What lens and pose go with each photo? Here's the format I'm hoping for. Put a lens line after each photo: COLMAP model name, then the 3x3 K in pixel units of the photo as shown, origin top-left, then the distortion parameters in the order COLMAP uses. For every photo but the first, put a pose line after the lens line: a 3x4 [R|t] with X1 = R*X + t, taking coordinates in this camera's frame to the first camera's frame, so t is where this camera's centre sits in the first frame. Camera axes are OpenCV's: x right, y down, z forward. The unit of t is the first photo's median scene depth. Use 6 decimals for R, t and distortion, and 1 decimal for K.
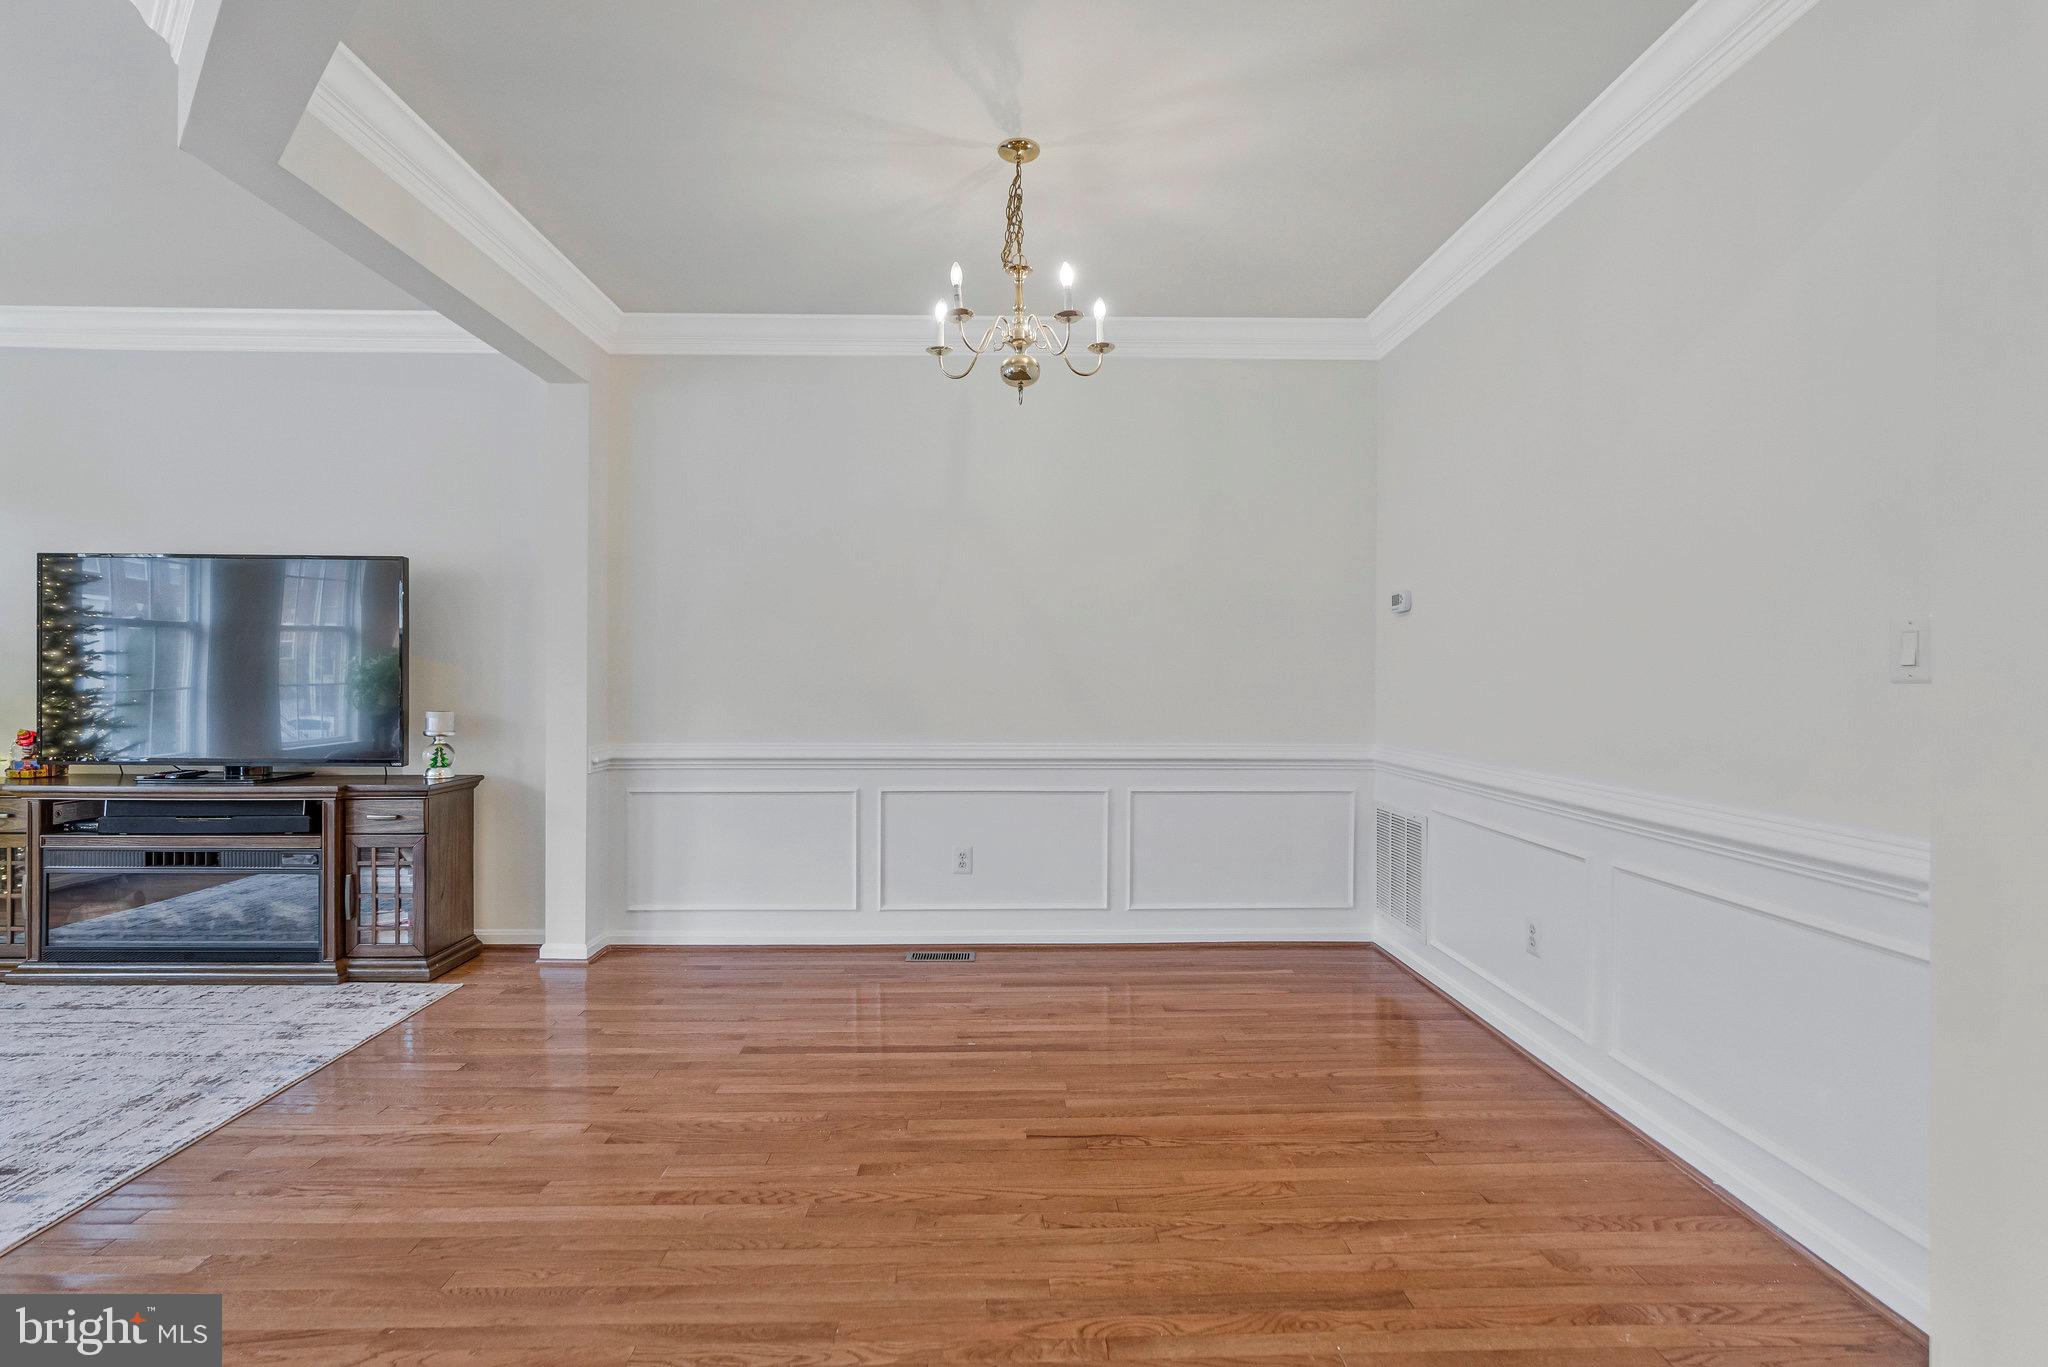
lens RADIAL K [[950.9, 0, 1021.3], [0, 950.9, 682.9], [0, 0, 1]] dist [-0.003998, 0.001461]
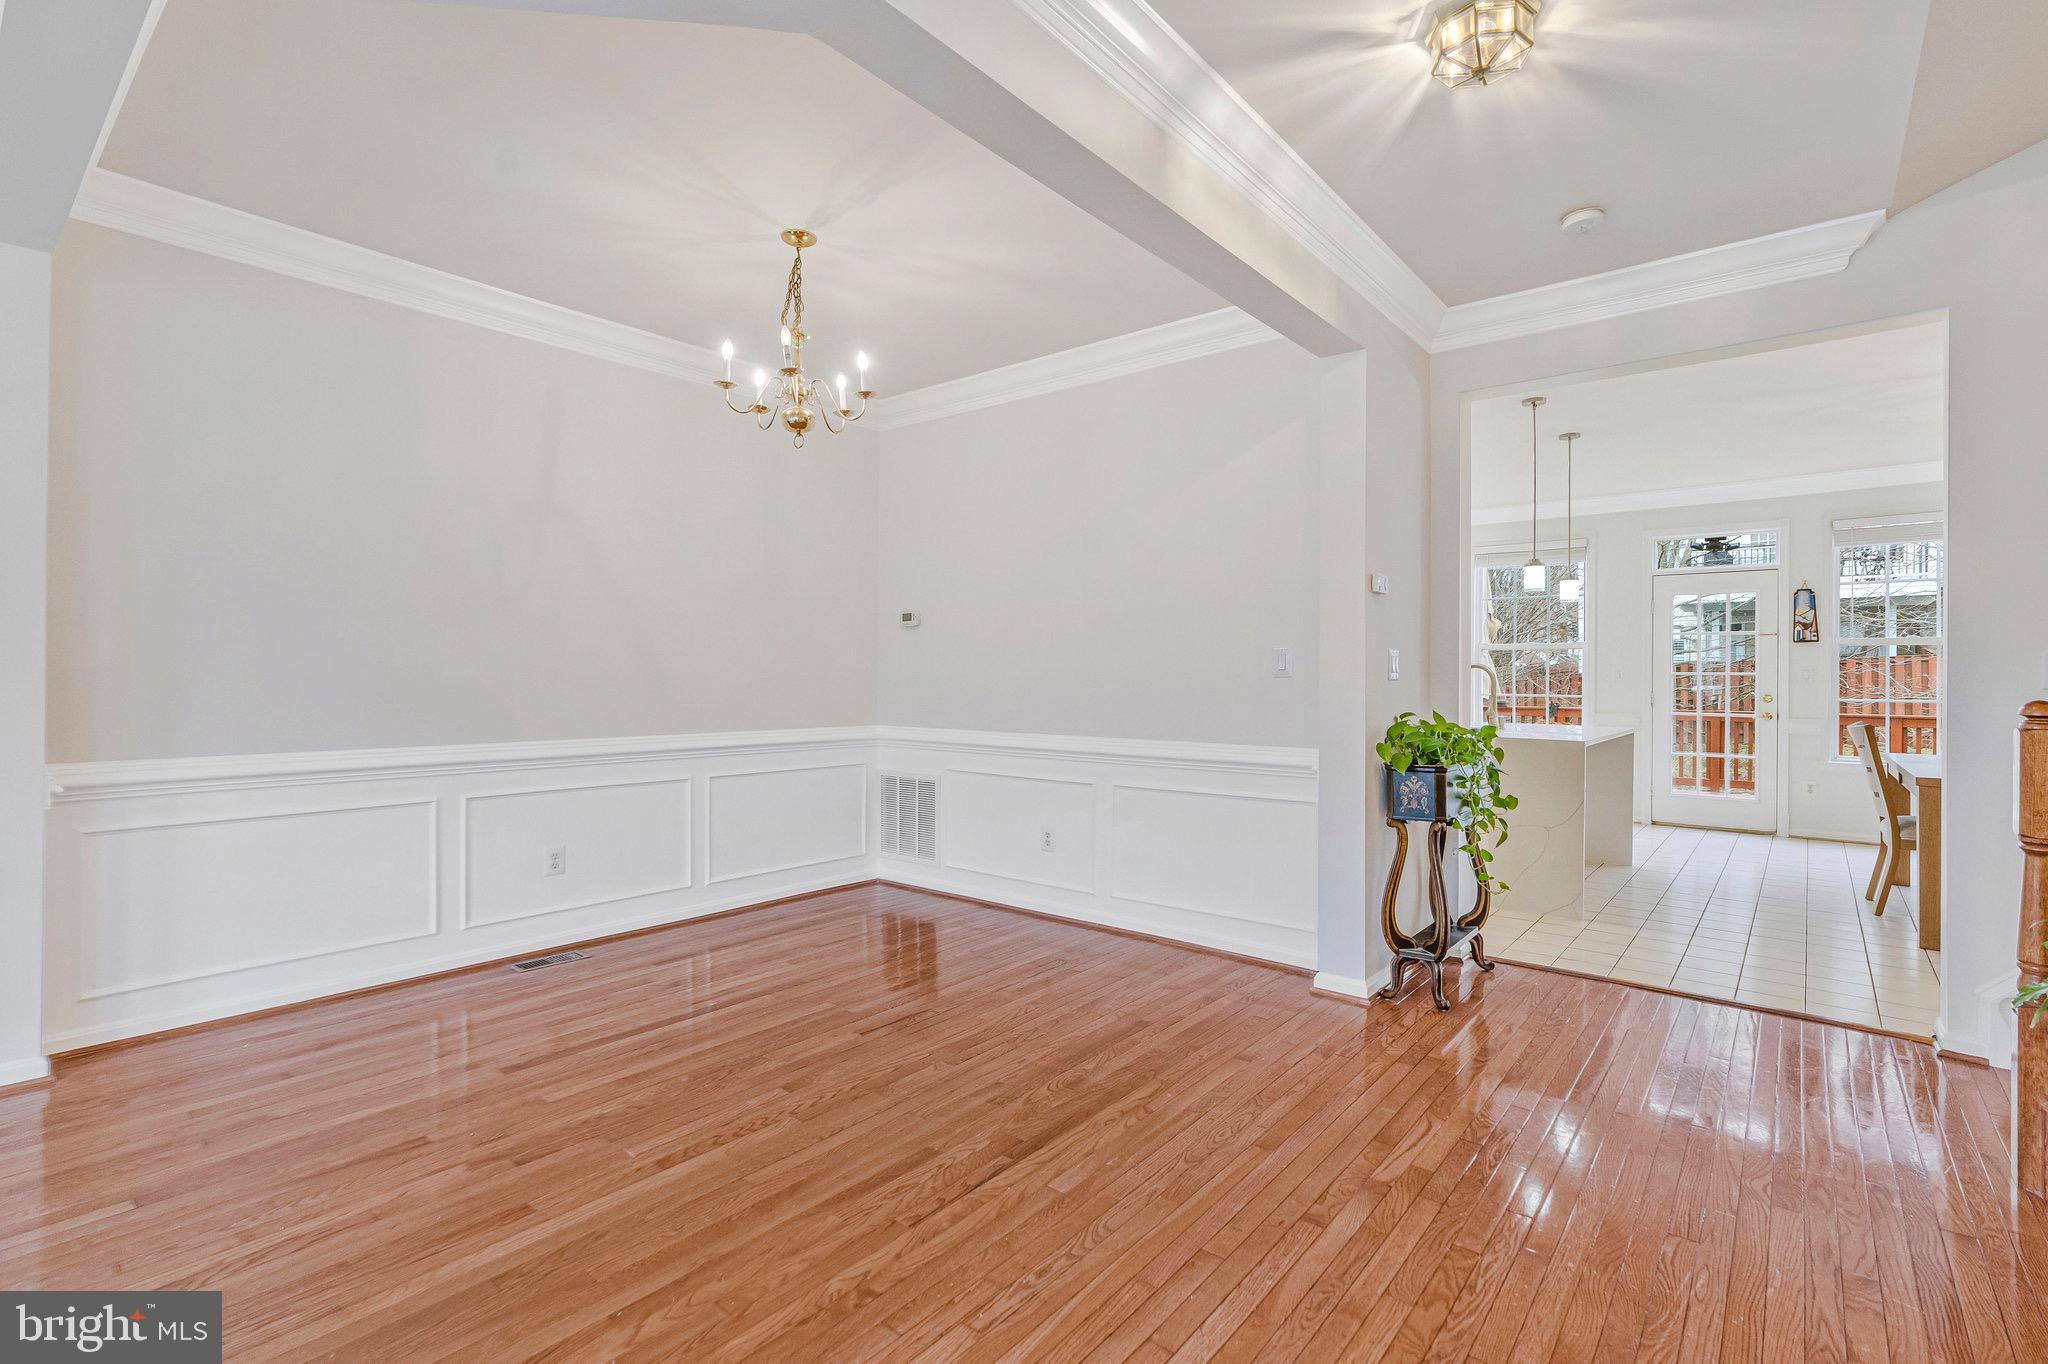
lens RADIAL K [[950.9, 0, 1016.7], [0, 950.9, 669.2], [0, 0, 1]] dist [-0.003998, 0.001461]
pose [[0.655422, 0.007404, 0.755226, -0.720366], [0.001744, 0.999934, -0.011316, 0.001973], [-0.755260, 0.008734, 0.655367, 0.001636]]
